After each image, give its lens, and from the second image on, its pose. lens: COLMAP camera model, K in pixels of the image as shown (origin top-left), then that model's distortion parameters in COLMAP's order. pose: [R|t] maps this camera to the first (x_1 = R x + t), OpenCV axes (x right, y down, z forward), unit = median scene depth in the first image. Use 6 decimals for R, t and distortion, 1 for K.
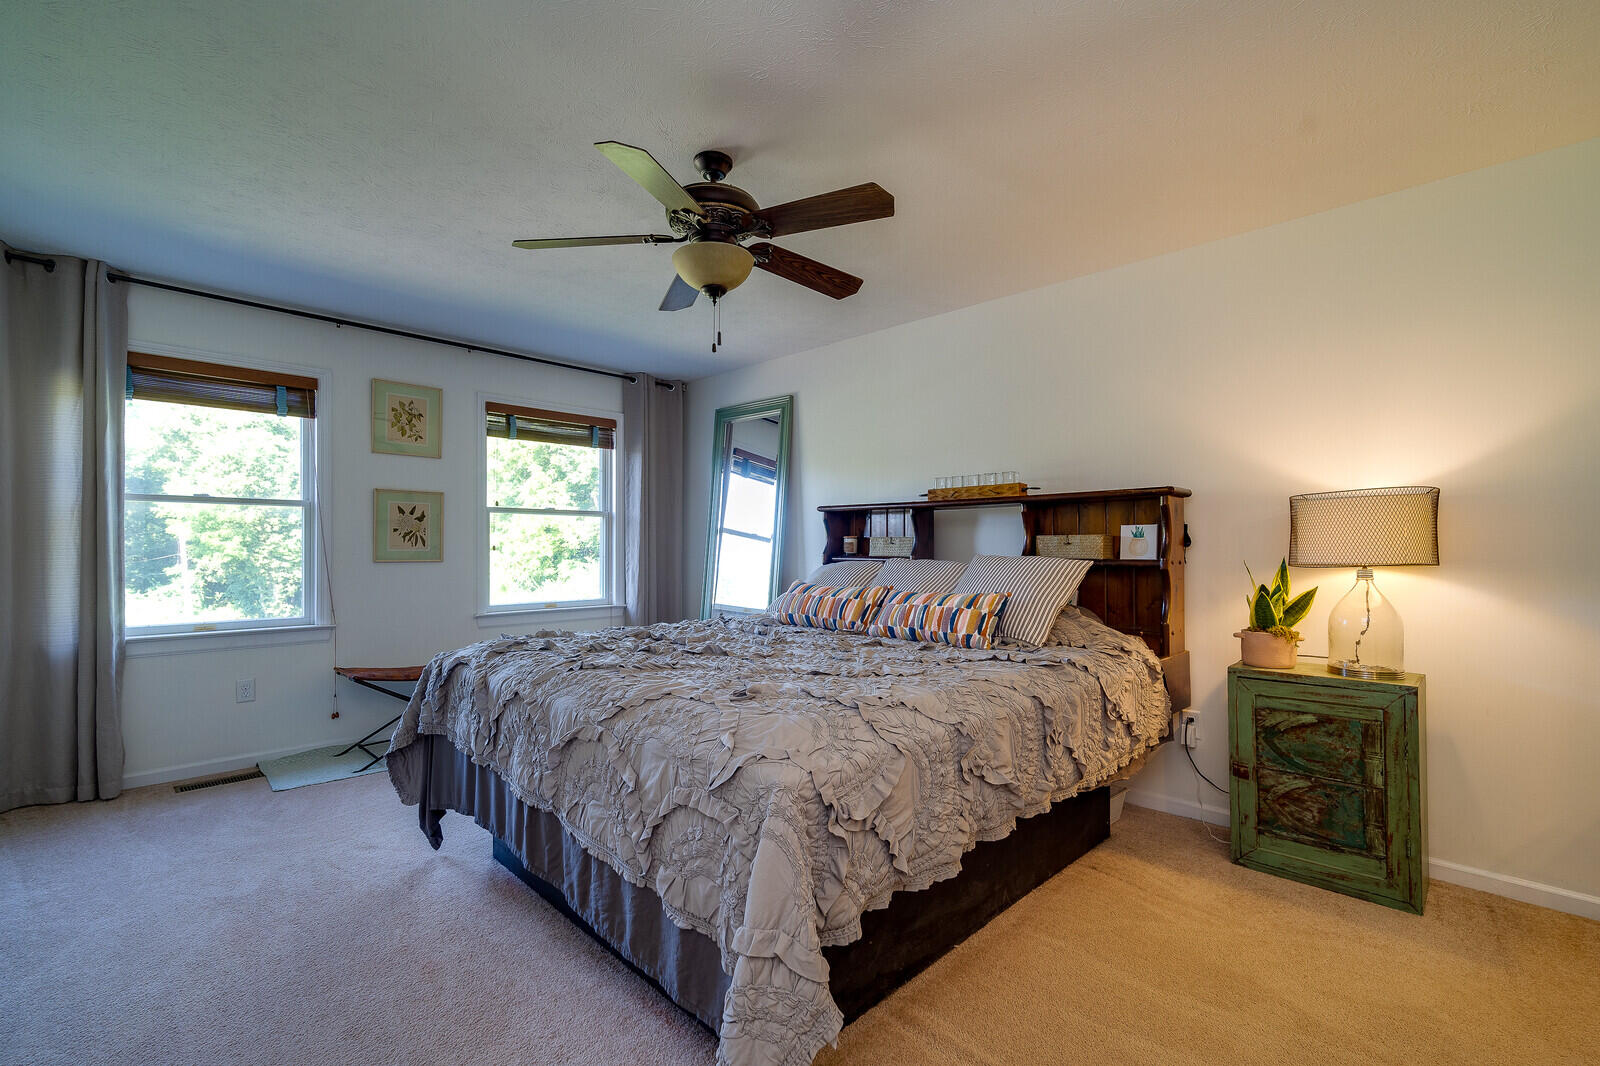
lens RADIAL K [[703.7, 0, 798.5], [0, 703.7, 537.4], [0, 0, 1]] dist [0.004504, 0.000363]
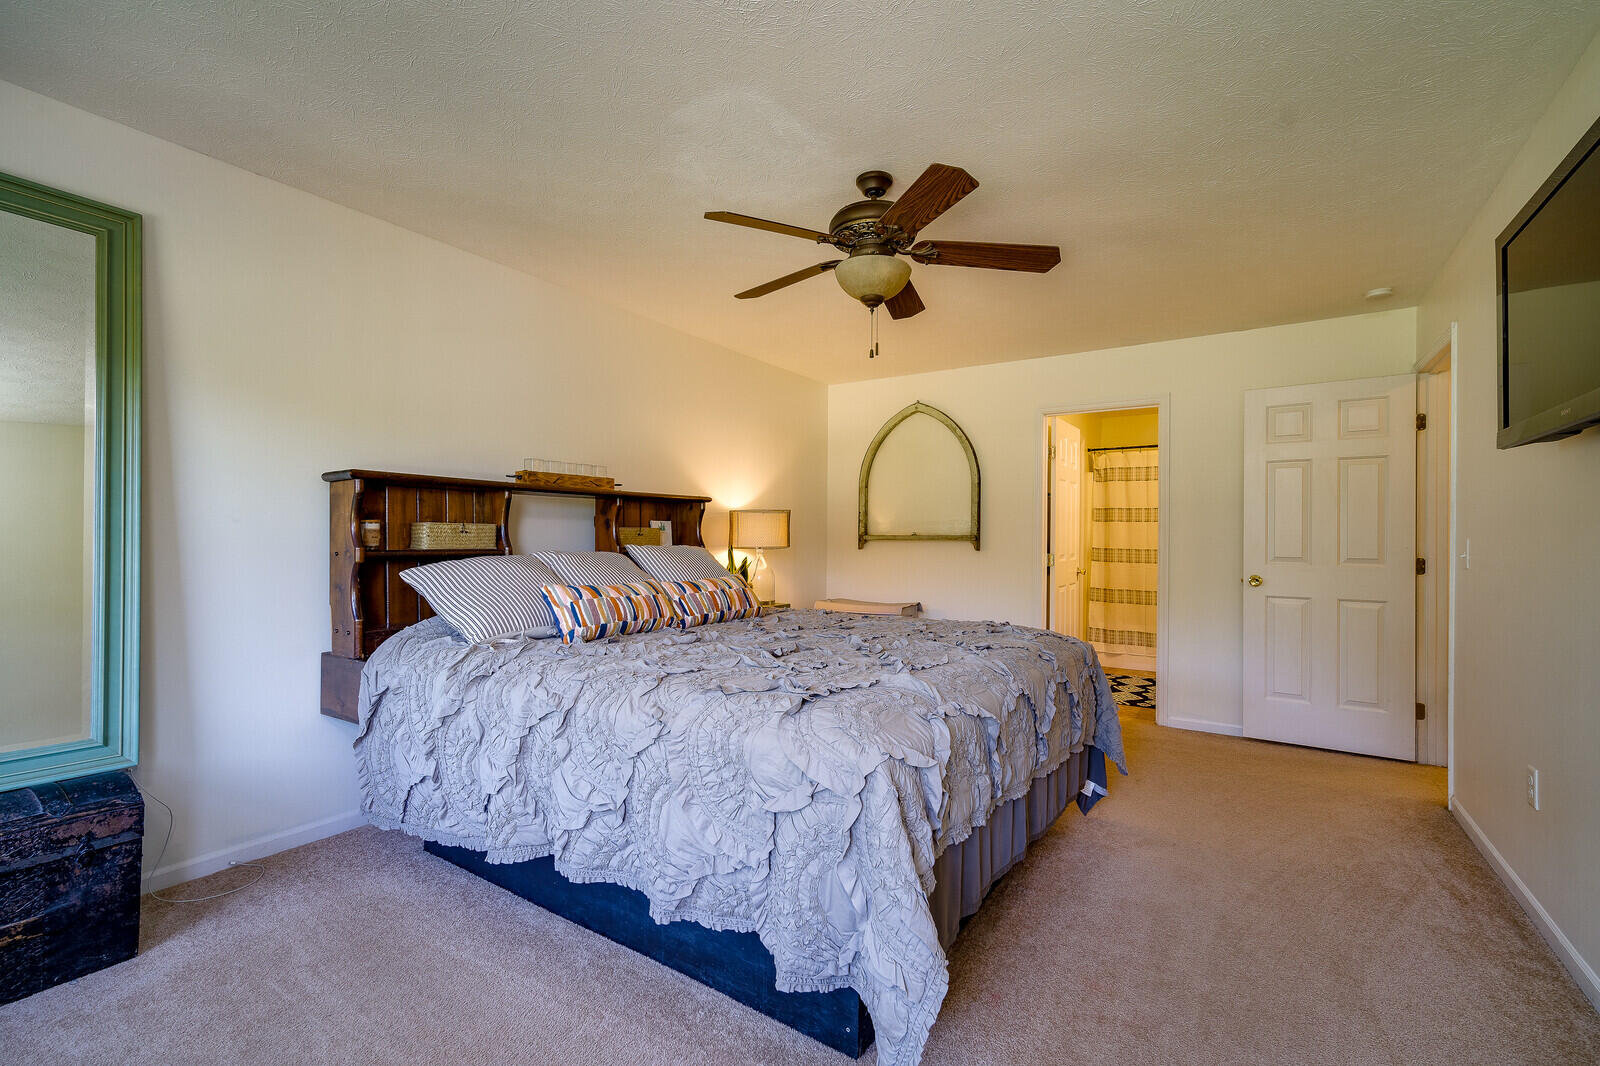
lens RADIAL K [[703.7, 0, 794.7], [0, 703.7, 534.8], [0, 0, 1]] dist [0.004504, 0.000363]
pose [[-0.197785, -0.001615, 0.980244, -0.944725], [-0.020830, 0.999780, -0.002556, 0.007494], [-0.980024, -0.020924, -0.197776, 1.094446]]
